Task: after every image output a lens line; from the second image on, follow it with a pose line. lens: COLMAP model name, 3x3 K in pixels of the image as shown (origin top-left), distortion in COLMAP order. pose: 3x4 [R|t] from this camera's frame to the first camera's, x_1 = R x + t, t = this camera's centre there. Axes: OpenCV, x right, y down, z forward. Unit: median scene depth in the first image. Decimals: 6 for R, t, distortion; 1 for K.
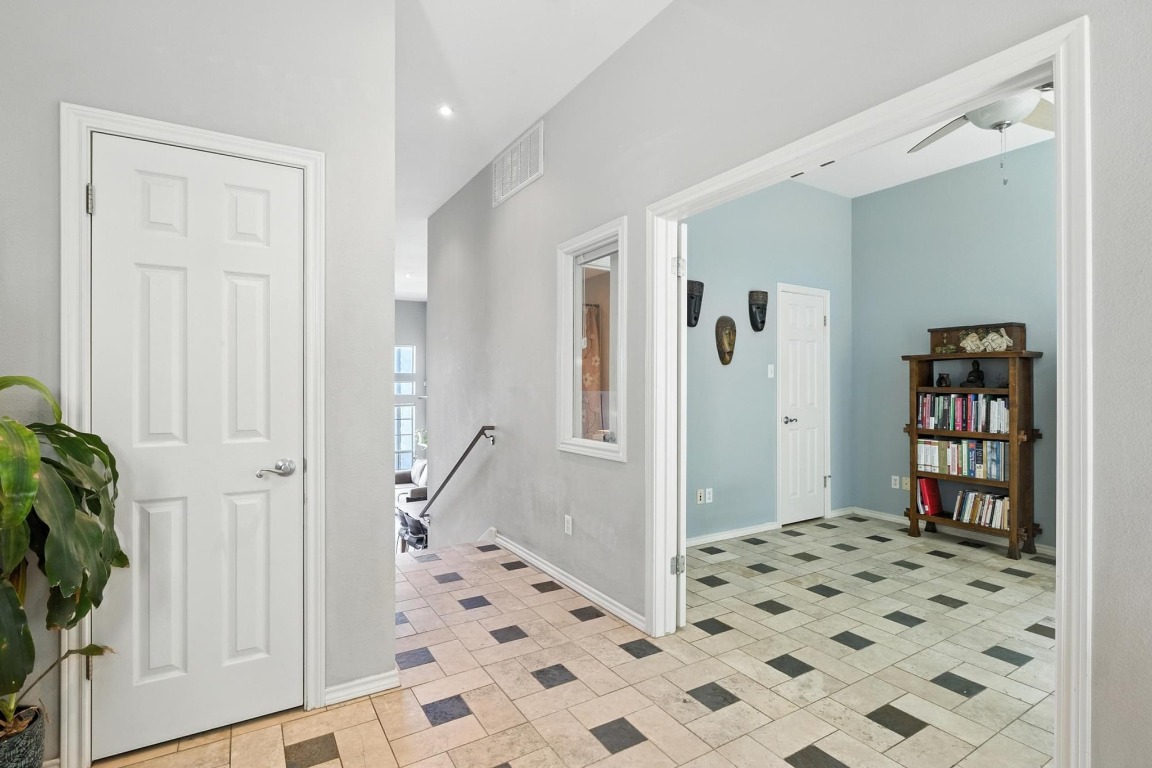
lens RADIAL K [[552.1, 0, 577.0], [0, 552.1, 384.8], [0, 0, 1]] dist [0.000568, 0.000043]
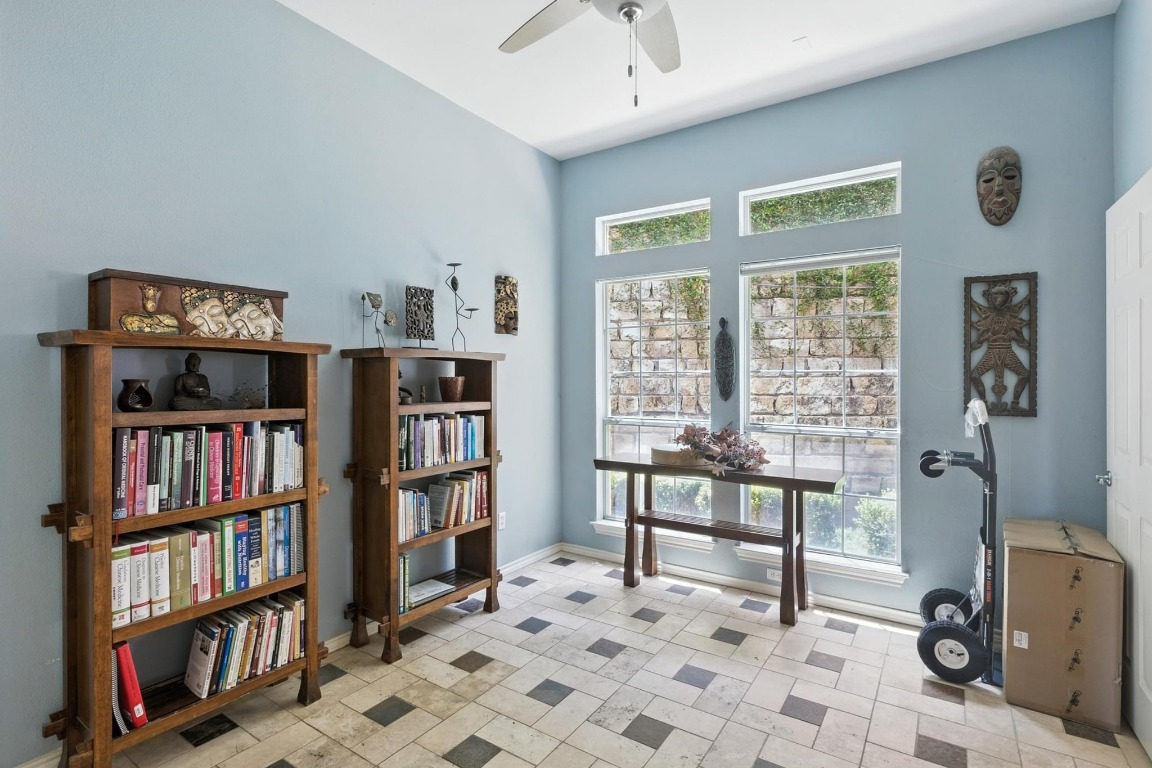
lens RADIAL K [[552.1, 0, 576.6], [0, 552.1, 381.7], [0, 0, 1]] dist [0.000568, 0.000043]
pose [[-0.419255, -0.005941, 0.907849, 0.138837], [-0.002819, 0.999982, 0.005243, -0.023642], [-0.907864, -0.000361, -0.419265, 0.935092]]
